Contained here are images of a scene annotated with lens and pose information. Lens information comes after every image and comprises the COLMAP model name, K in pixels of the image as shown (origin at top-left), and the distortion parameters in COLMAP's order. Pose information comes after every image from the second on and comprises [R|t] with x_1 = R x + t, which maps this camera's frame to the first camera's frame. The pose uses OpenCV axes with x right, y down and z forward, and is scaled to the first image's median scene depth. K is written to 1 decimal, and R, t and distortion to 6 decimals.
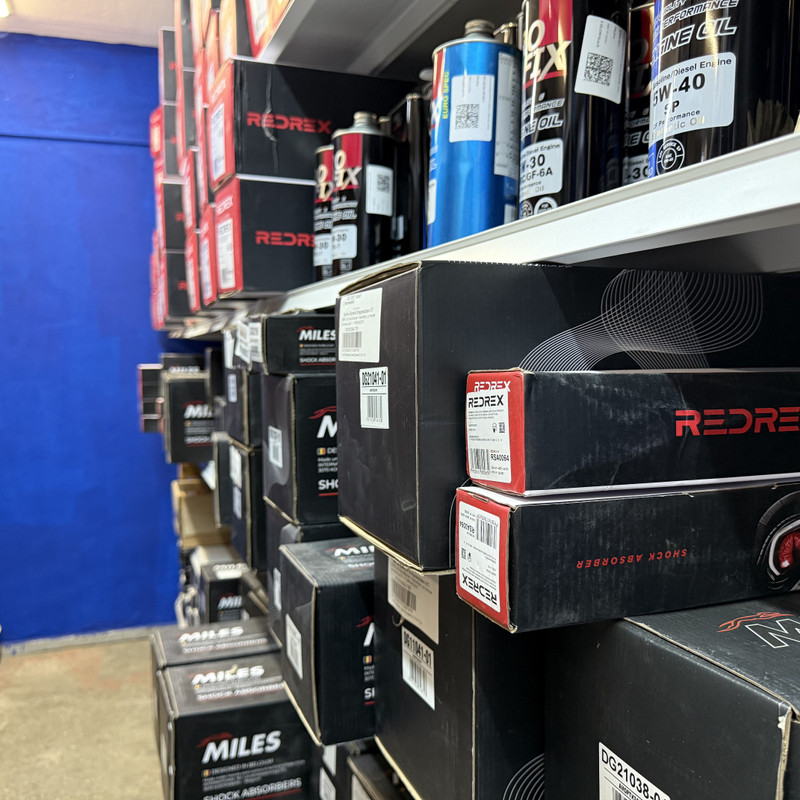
lens RADIAL K [[768.6, 0, 399.4], [0, 768.6, 409.5], [0, 0, 1]] dist [0.072658, -0.130379]
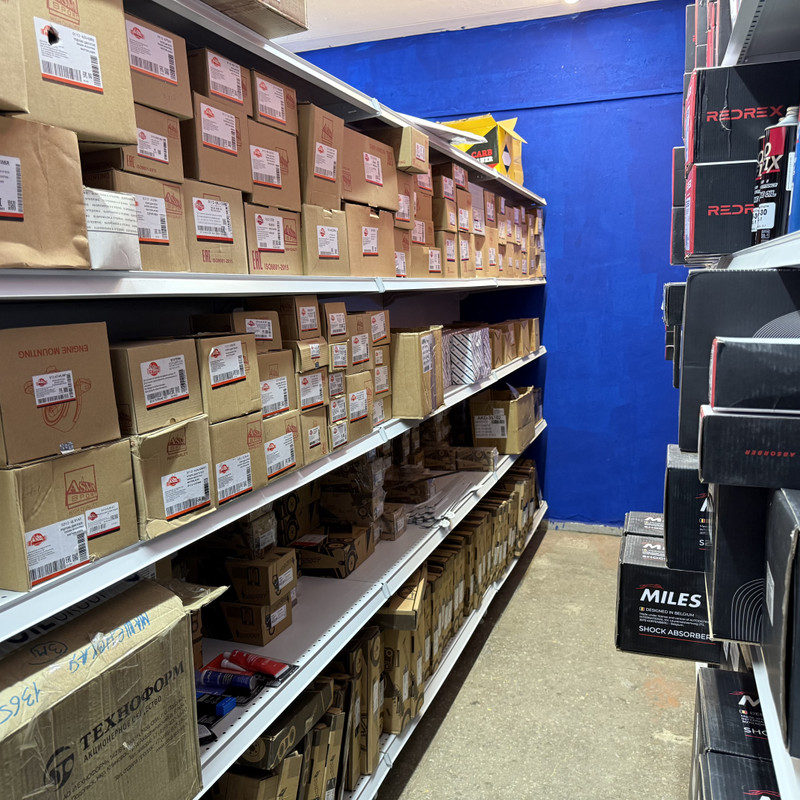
lens RADIAL K [[768.6, 0, 399.4], [0, 768.6, 409.5], [0, 0, 1]] dist [0.072658, -0.130379]
pose [[0.760711, 0.094770, -0.642135, 0.285756], [-0.031225, 0.993482, 0.109632, -0.024399], [0.648339, -0.063348, 0.758712, -0.319597]]
